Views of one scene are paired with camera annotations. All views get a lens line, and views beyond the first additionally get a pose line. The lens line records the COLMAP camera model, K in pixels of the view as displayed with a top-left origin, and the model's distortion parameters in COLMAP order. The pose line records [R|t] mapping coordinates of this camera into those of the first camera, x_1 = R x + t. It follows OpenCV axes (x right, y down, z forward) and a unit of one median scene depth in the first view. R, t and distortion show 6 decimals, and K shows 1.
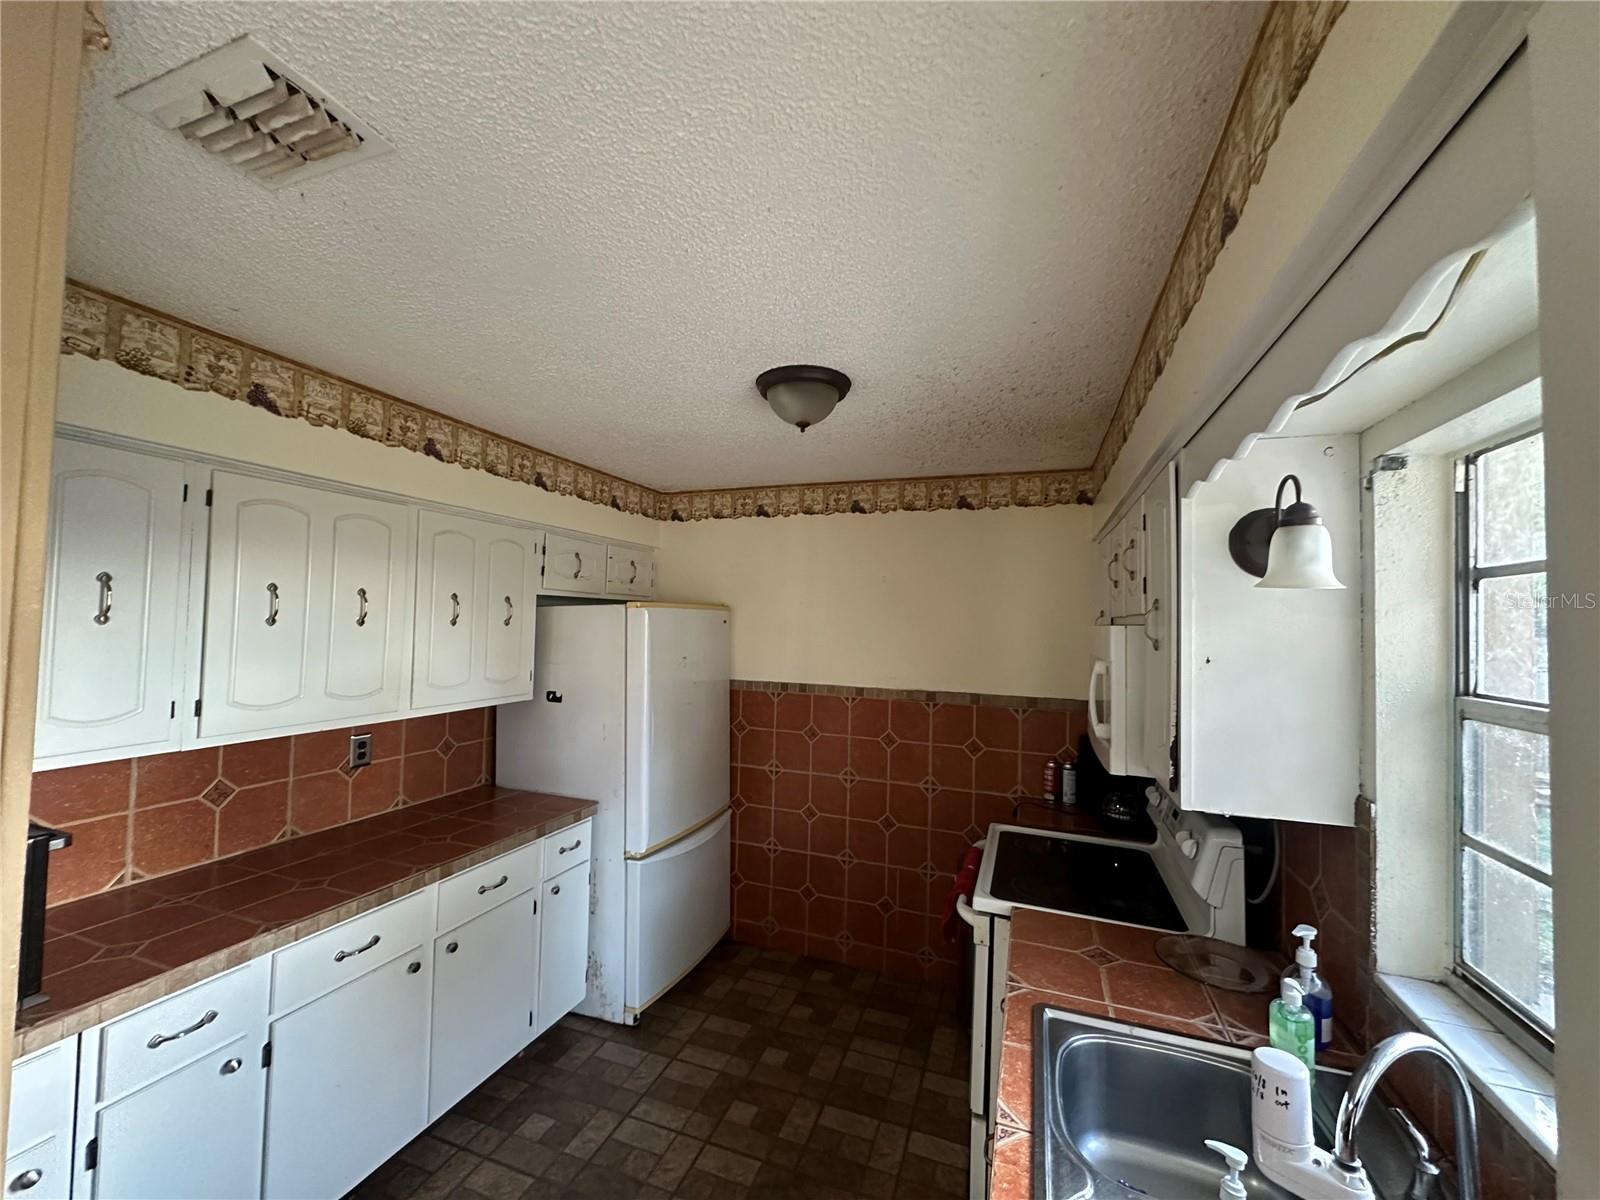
lens RADIAL K [[635.7, 0, 798.0], [0, 635.7, 599.5], [0, 0, 1]] dist [-0.001602, 0.000501]
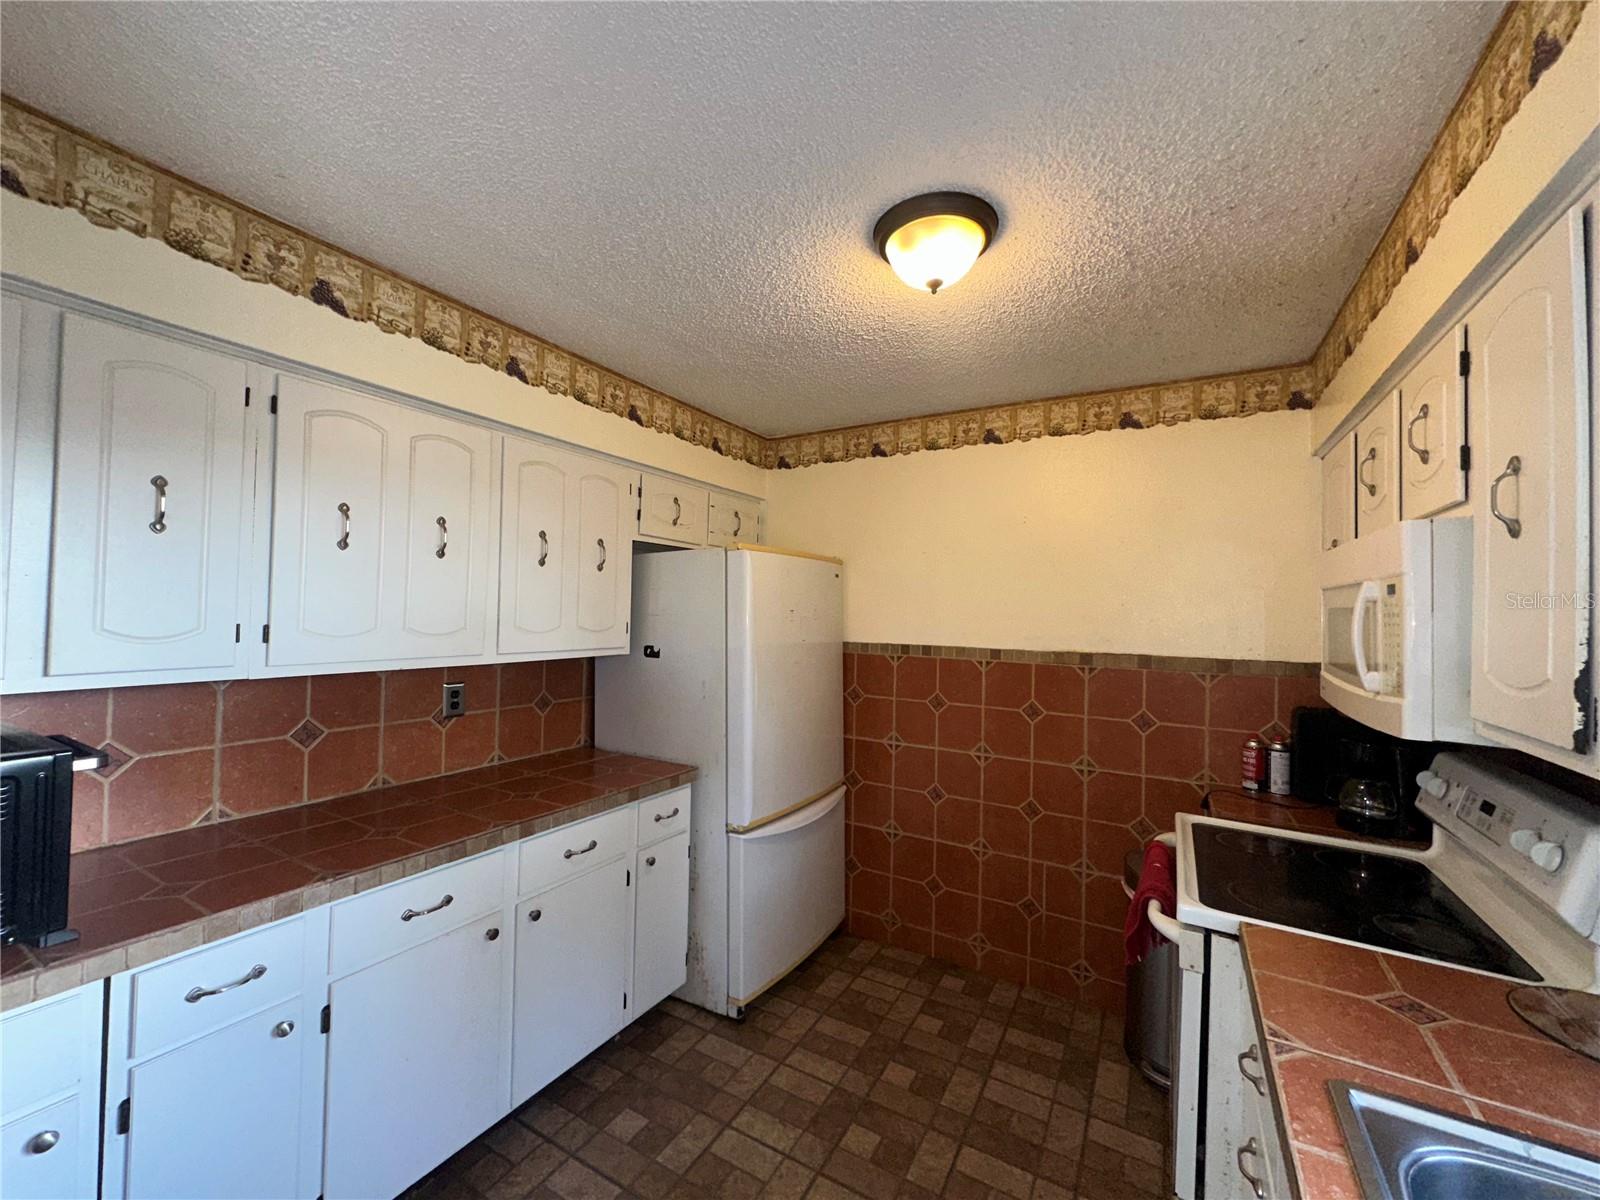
lens RADIAL K [[635.7, 0, 799.4], [0, 635.7, 598.8], [0, 0, 1]] dist [-0.001602, 0.000501]
pose [[0.984818, -0.005483, -0.173506, -0.024002], [0.007354, 0.999922, 0.010143, 0.110168], [0.173437, -0.011265, 0.984781, 0.216711]]
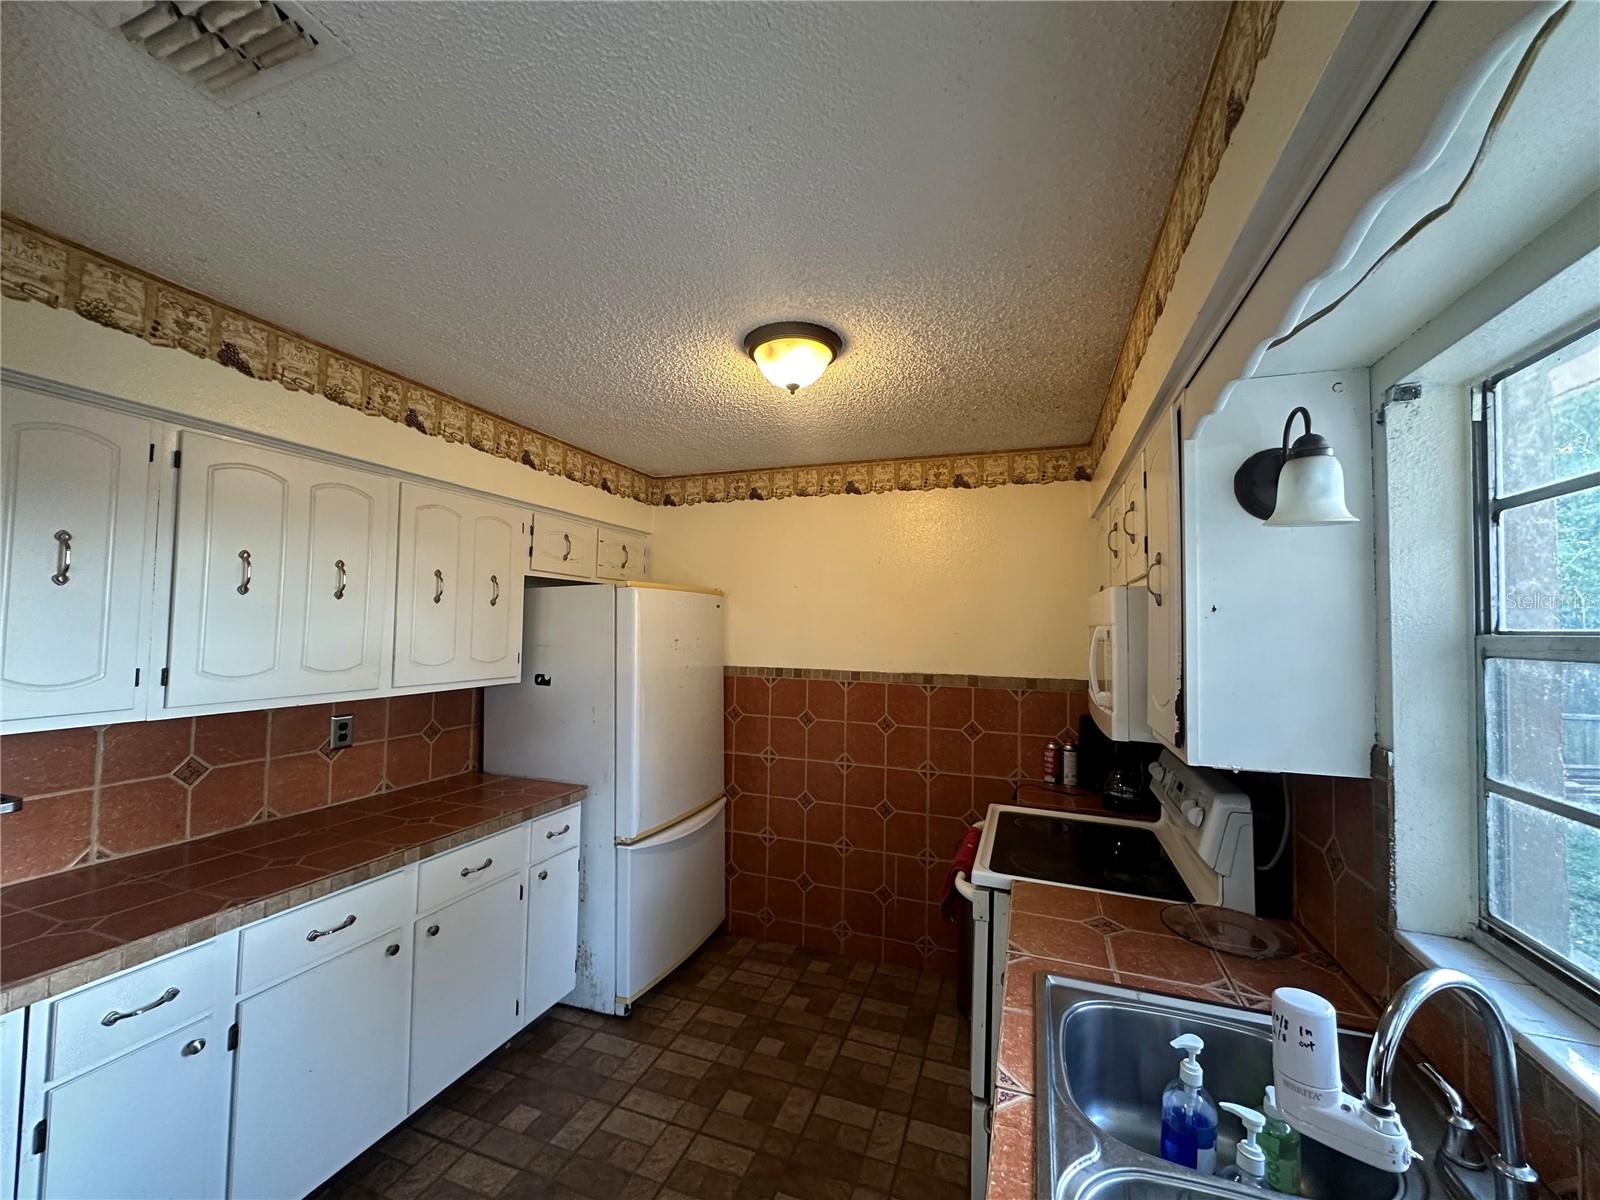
lens RADIAL K [[635.7, 0, 798.3], [0, 635.7, 599.1], [0, 0, 1]] dist [-0.001602, 0.000501]
pose [[0.999979, -0.006185, 0.001865, 0.013228], [0.006201, 0.999940, -0.009032, 0.063854], [-0.001809, 0.009043, 0.999957, 0.033132]]
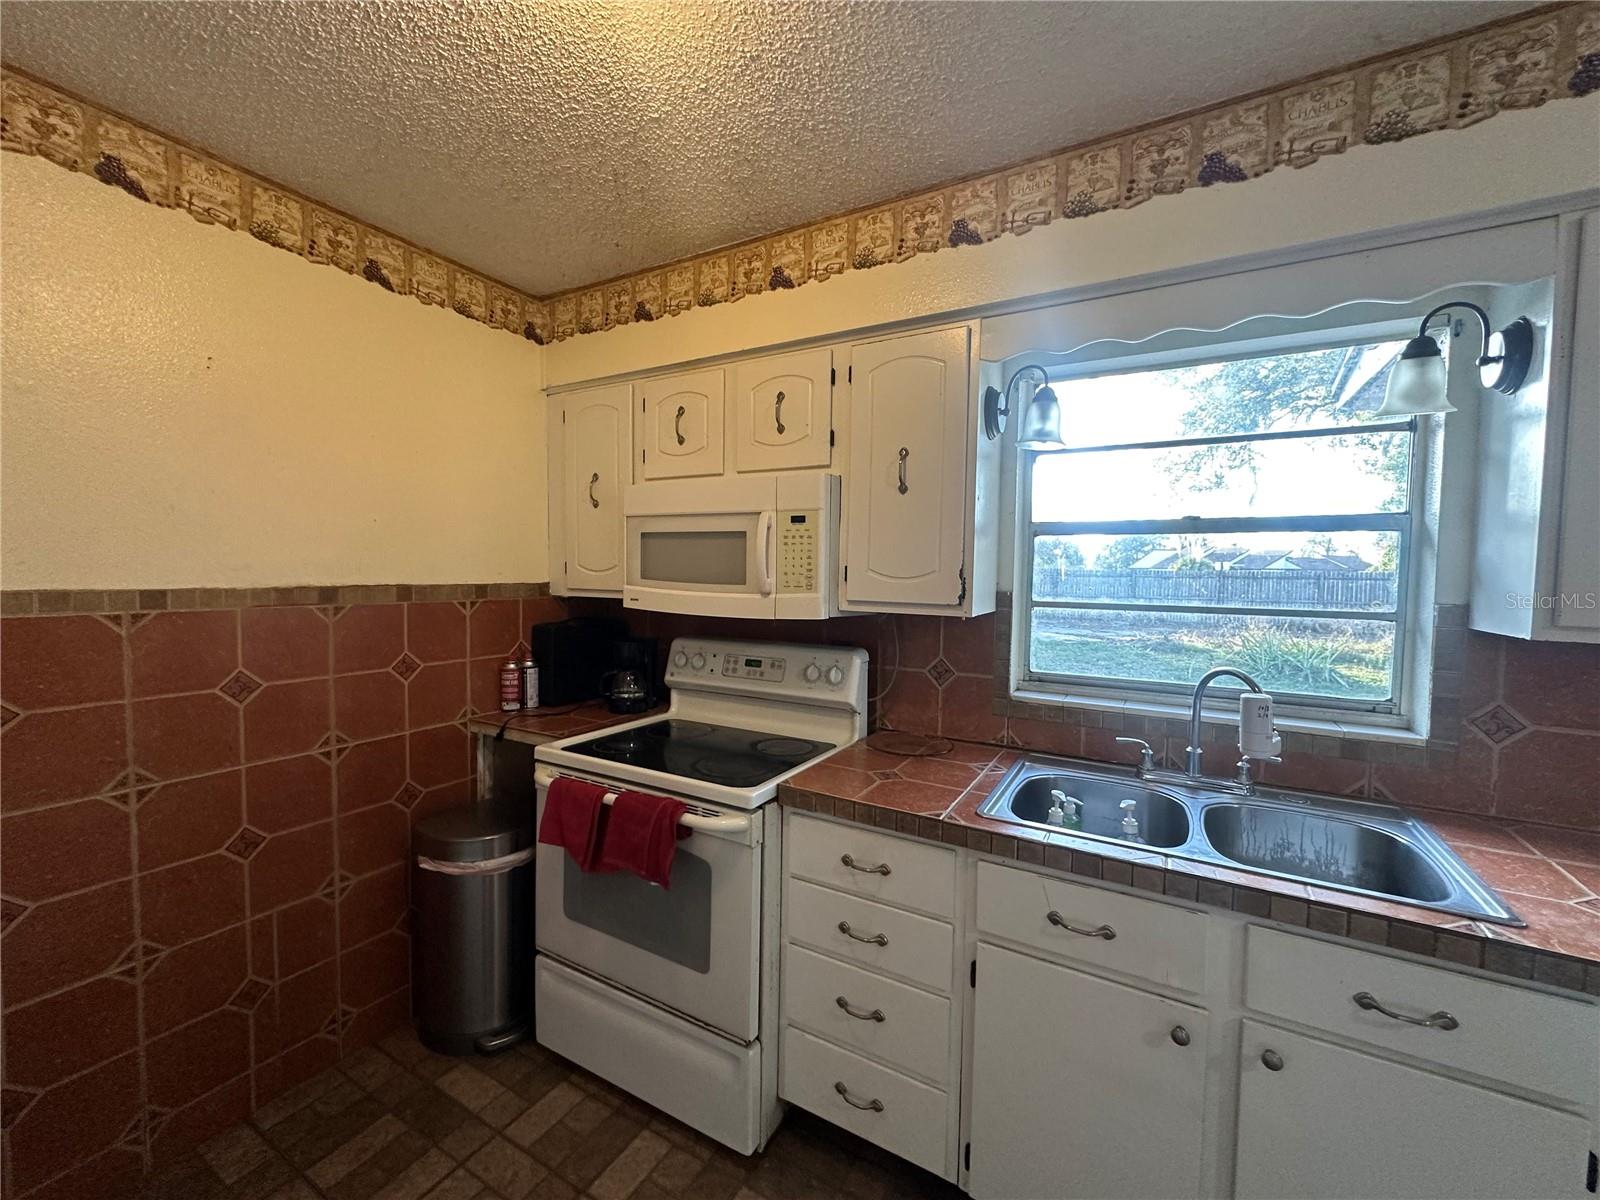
lens RADIAL K [[635.7, 0, 791.4], [0, 635.7, 601.4], [0, 0, 1]] dist [-0.001602, 0.000501]
pose [[0.177612, -0.069981, 0.981609, -0.494643], [-0.041060, 0.996073, 0.078442, 0.165996], [-0.983244, -0.054237, 0.174041, 0.845062]]
